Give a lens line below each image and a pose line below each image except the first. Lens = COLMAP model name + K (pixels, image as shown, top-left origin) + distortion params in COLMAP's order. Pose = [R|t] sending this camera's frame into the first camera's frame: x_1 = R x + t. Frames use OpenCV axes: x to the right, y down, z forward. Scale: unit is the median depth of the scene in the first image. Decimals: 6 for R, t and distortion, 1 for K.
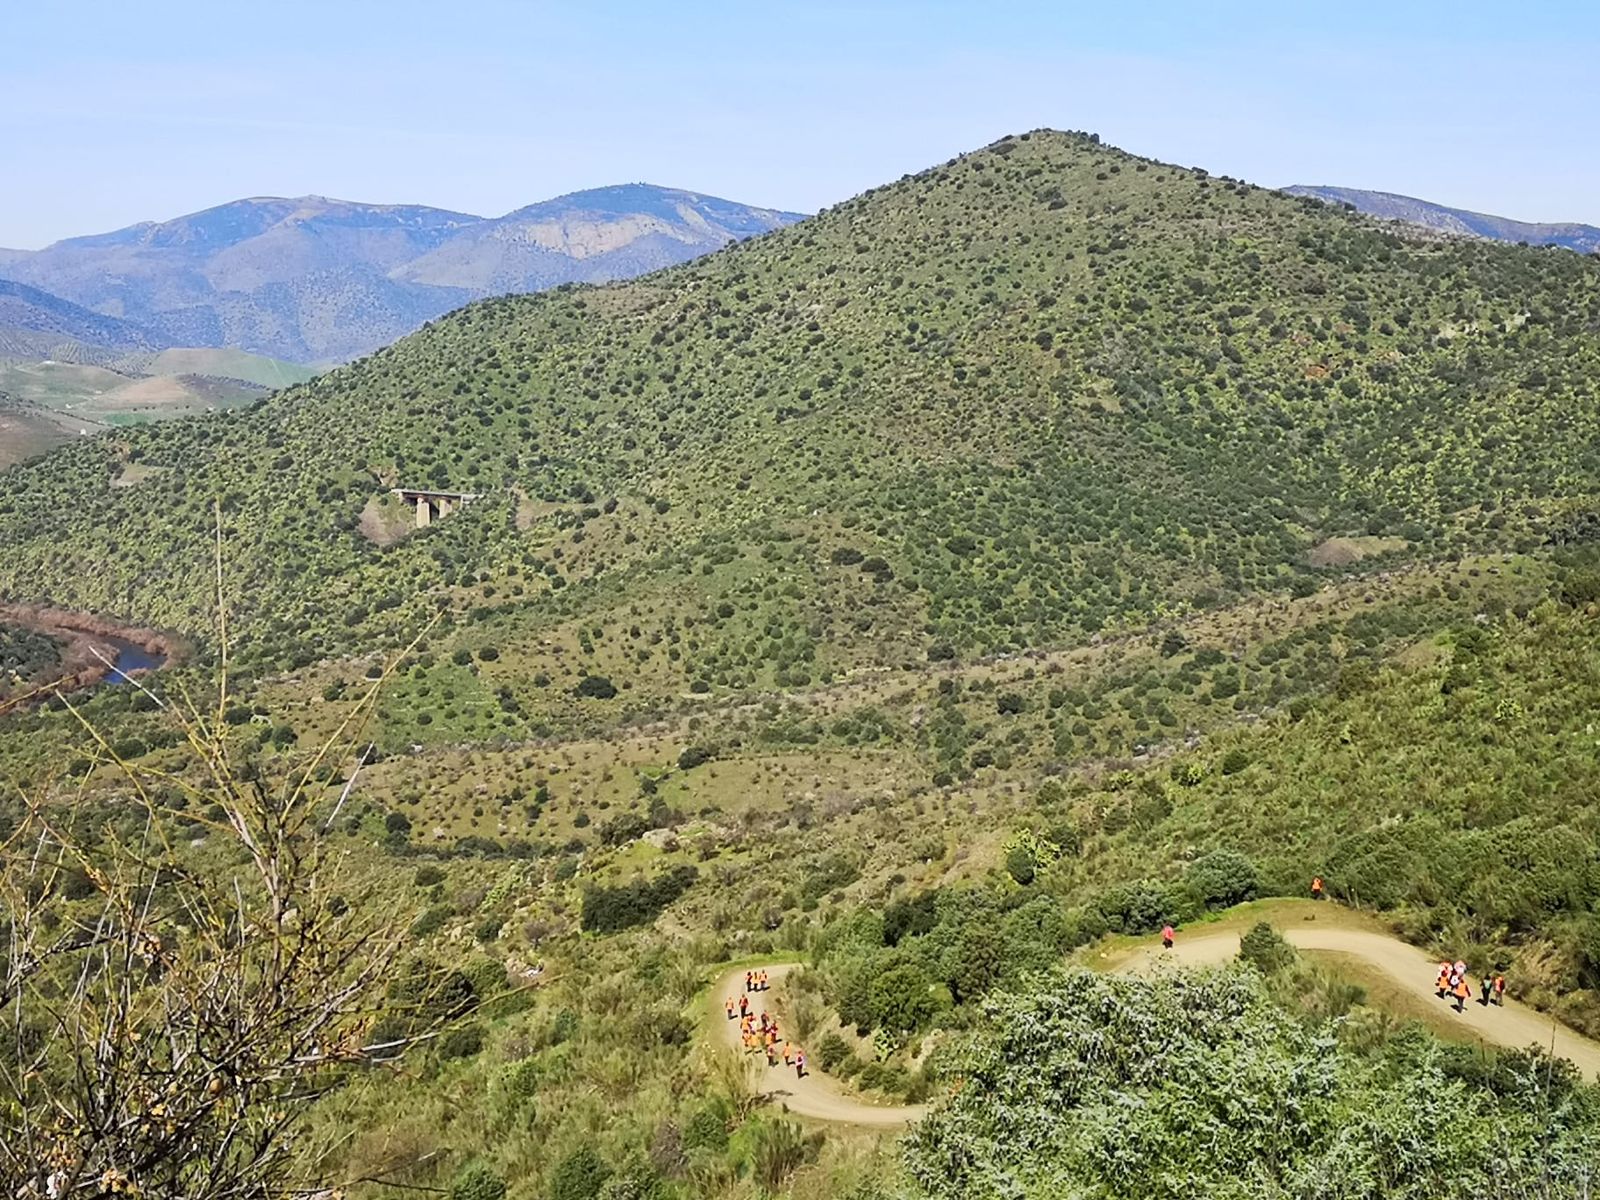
lens RADIAL K [[2788.7, 0, 800.0], [0, 2788.7, 600.0], [0, 0, 1]] dist [0.068759, -0.223215]
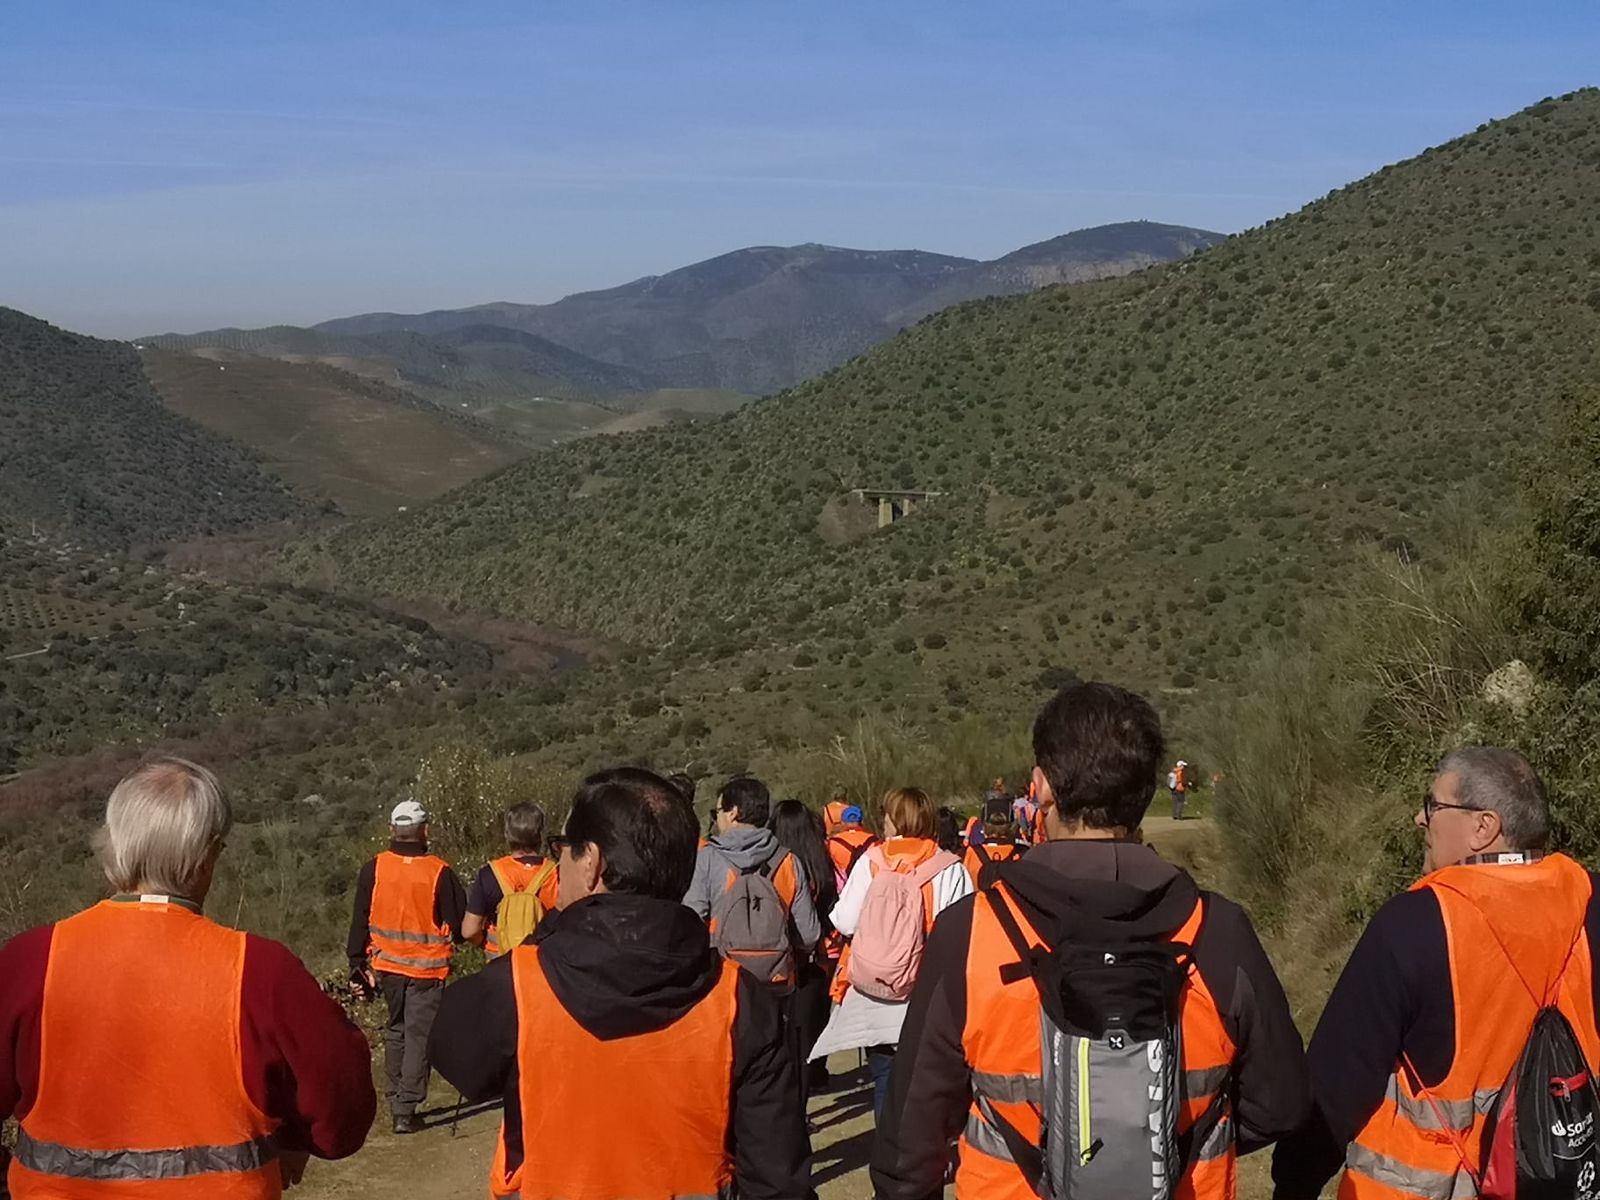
lens RADIAL K [[2788.7, 0, 800.0], [0, 2788.7, 600.0], [0, 0, 1]] dist [0.068759, -0.223215]
pose [[0.983929, 0.002326, -0.178544, 0.000349], [-0.006359, 0.999737, -0.022017, 0.018595], [0.178446, 0.022798, 0.983686, 0.107865]]
